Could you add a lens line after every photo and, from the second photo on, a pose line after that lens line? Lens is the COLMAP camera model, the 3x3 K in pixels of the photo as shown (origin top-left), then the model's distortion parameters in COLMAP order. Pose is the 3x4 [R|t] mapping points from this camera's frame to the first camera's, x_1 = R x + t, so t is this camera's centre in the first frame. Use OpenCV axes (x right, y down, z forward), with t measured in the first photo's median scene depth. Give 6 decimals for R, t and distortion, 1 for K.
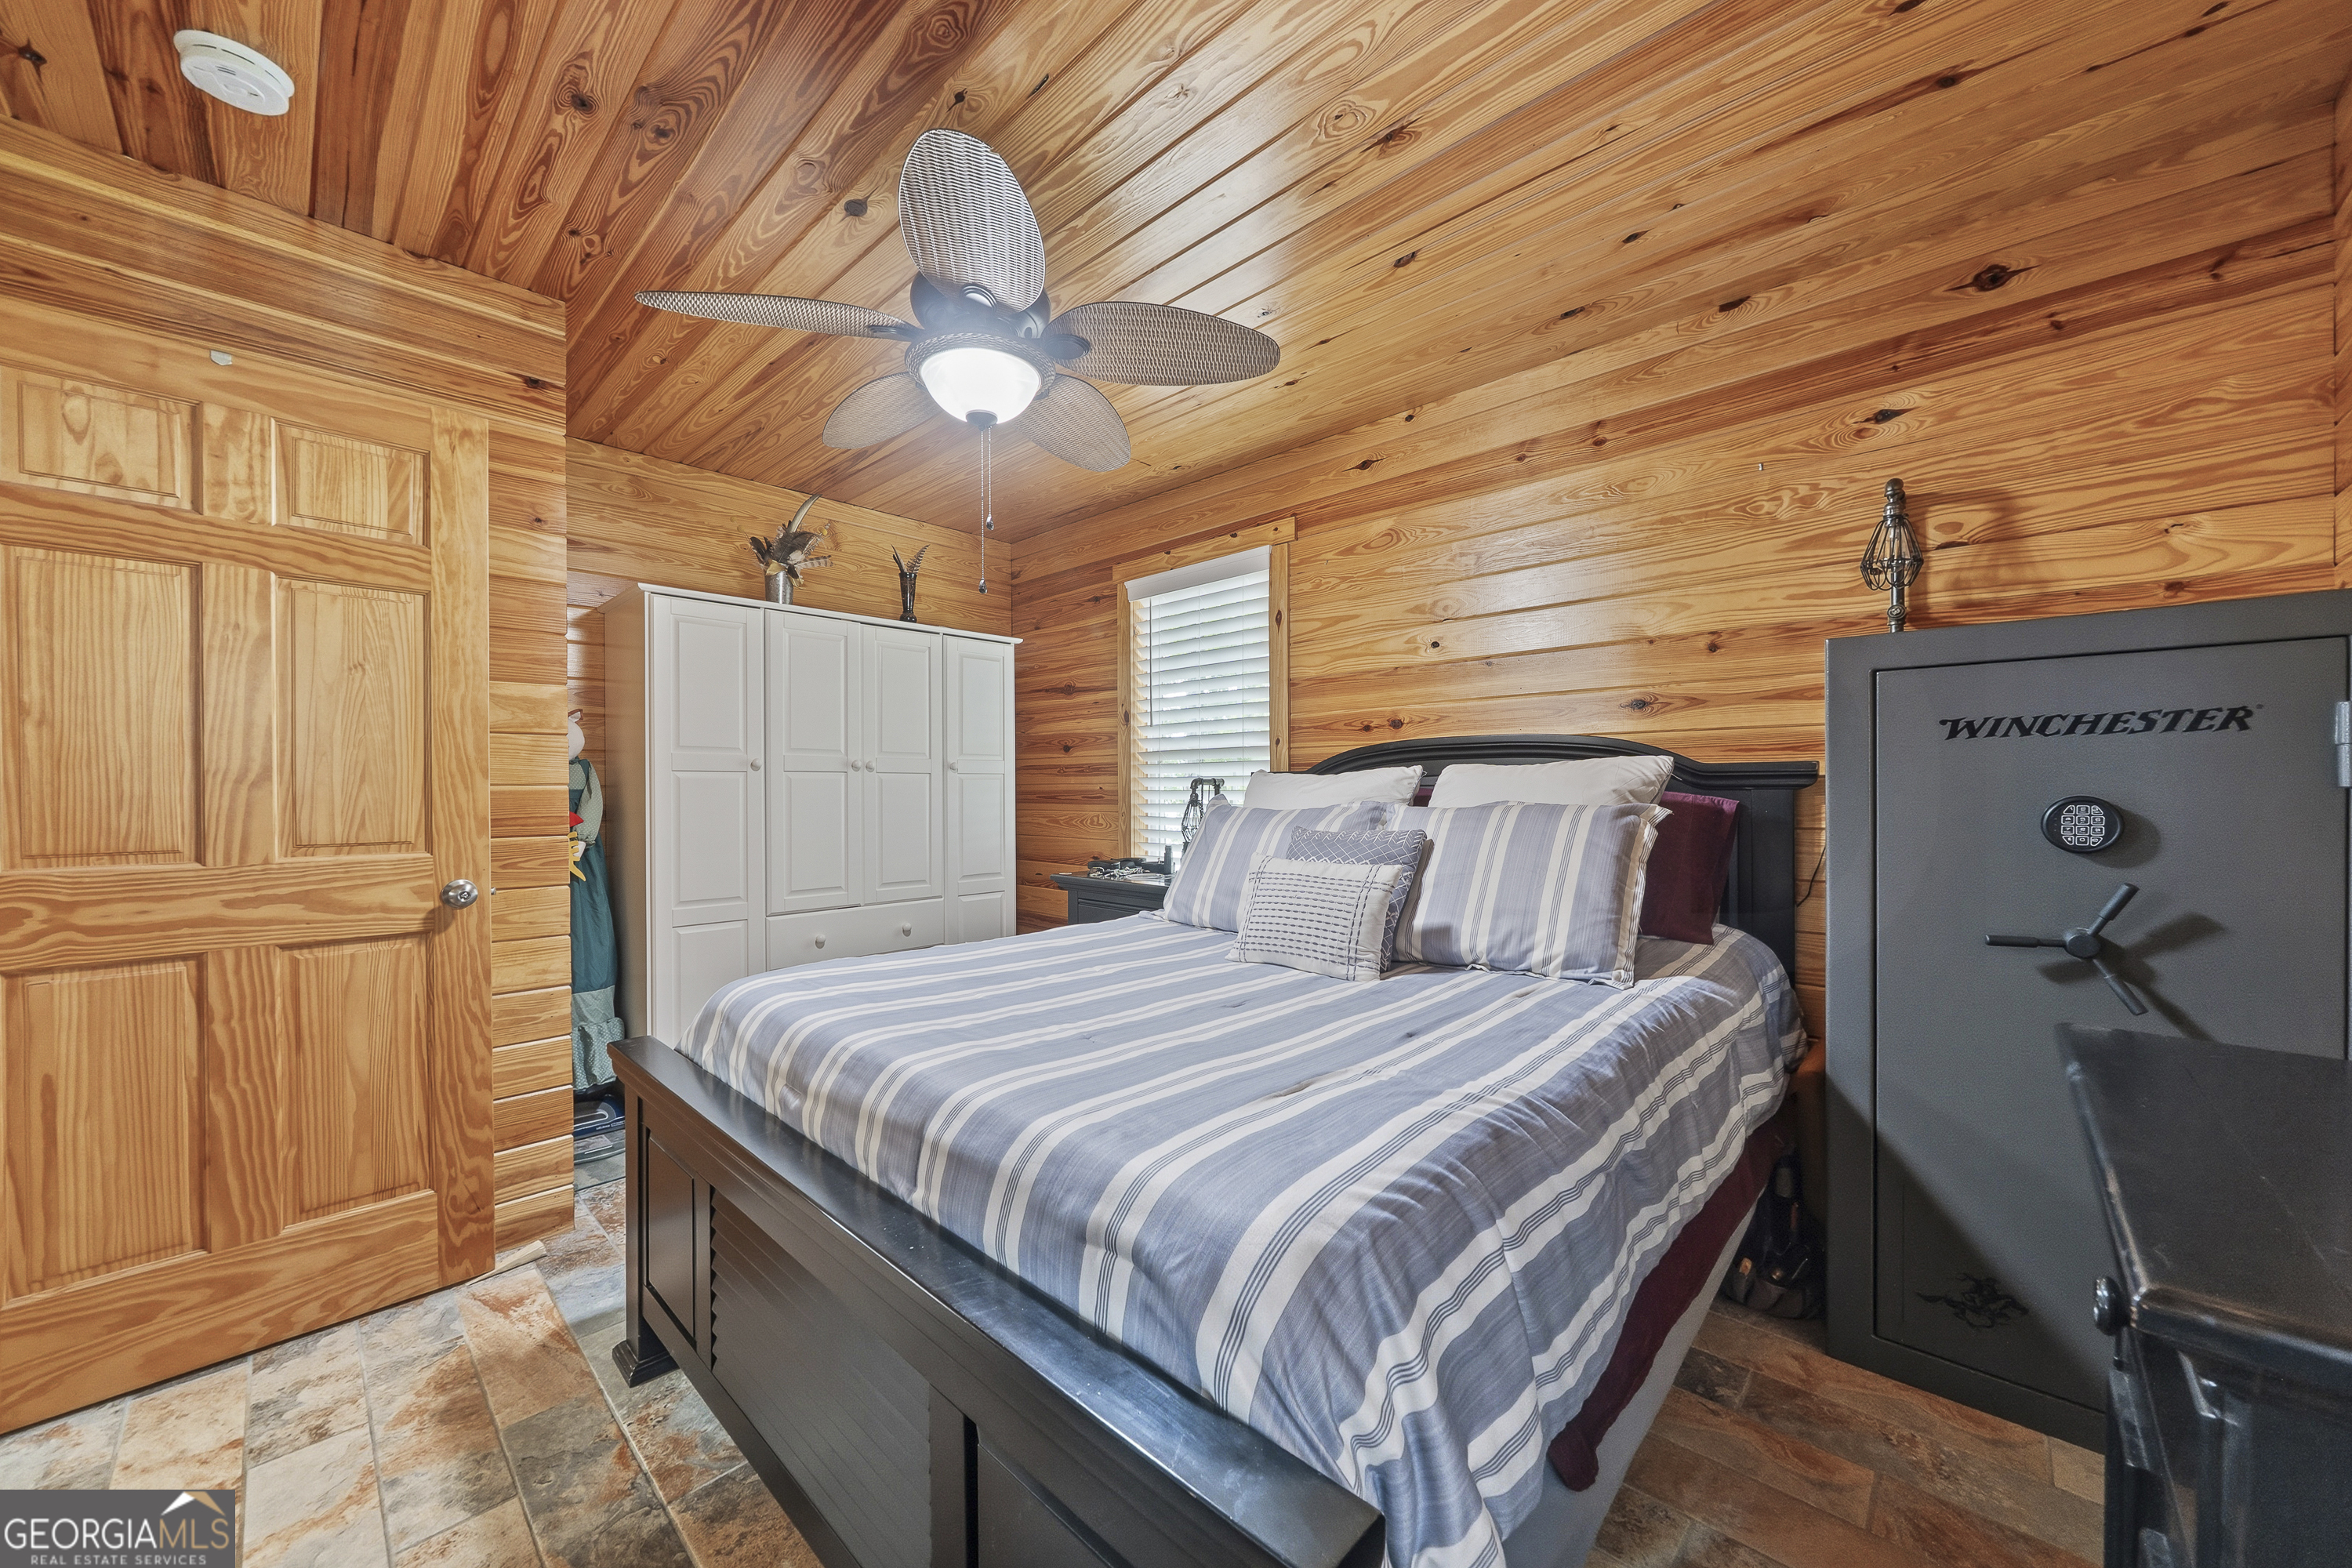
lens RADIAL K [[865.5, 0, 1180.6], [0, 865.5, 792.4], [0, 0, 1]] dist [-0.002153, -0.000171]
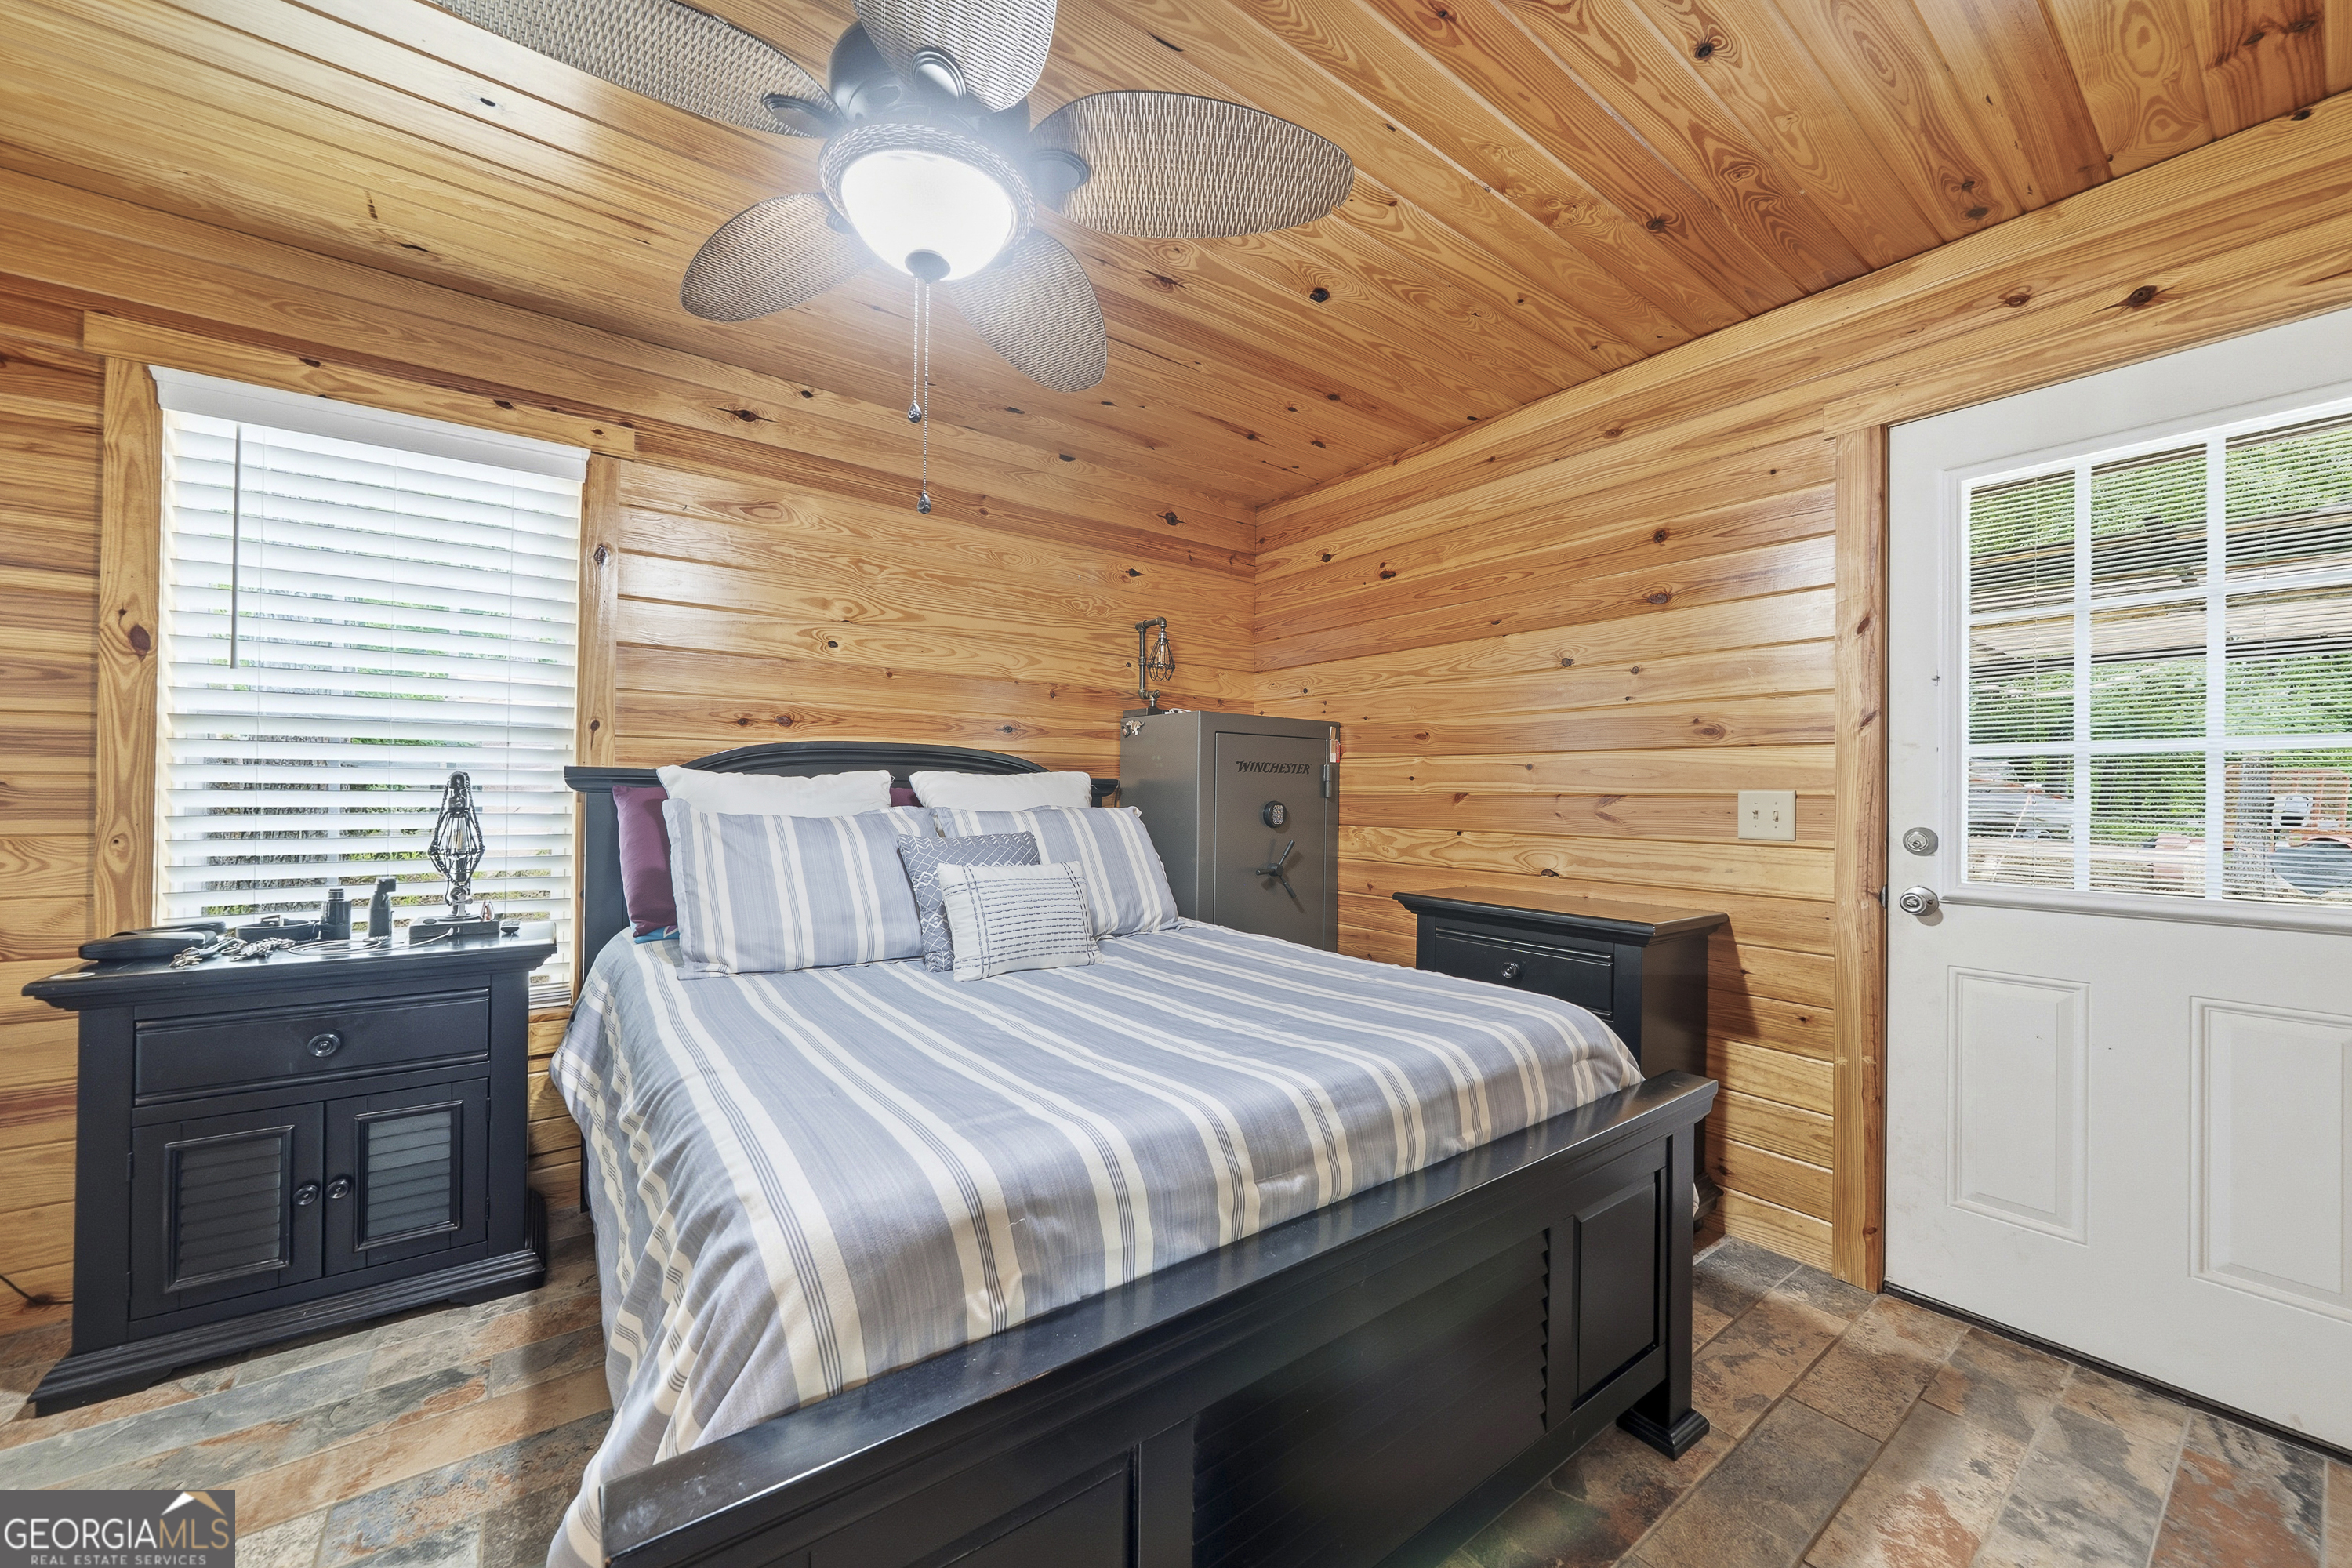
lens RADIAL K [[865.5, 0, 1180.6], [0, 865.5, 792.4], [0, 0, 1]] dist [-0.002153, -0.000171]
pose [[0.171818, 0.008400, 0.985093, -0.743422], [-0.006613, 0.999951, -0.007373, -0.000356], [-0.985107, -0.005248, 0.171865, 0.567677]]
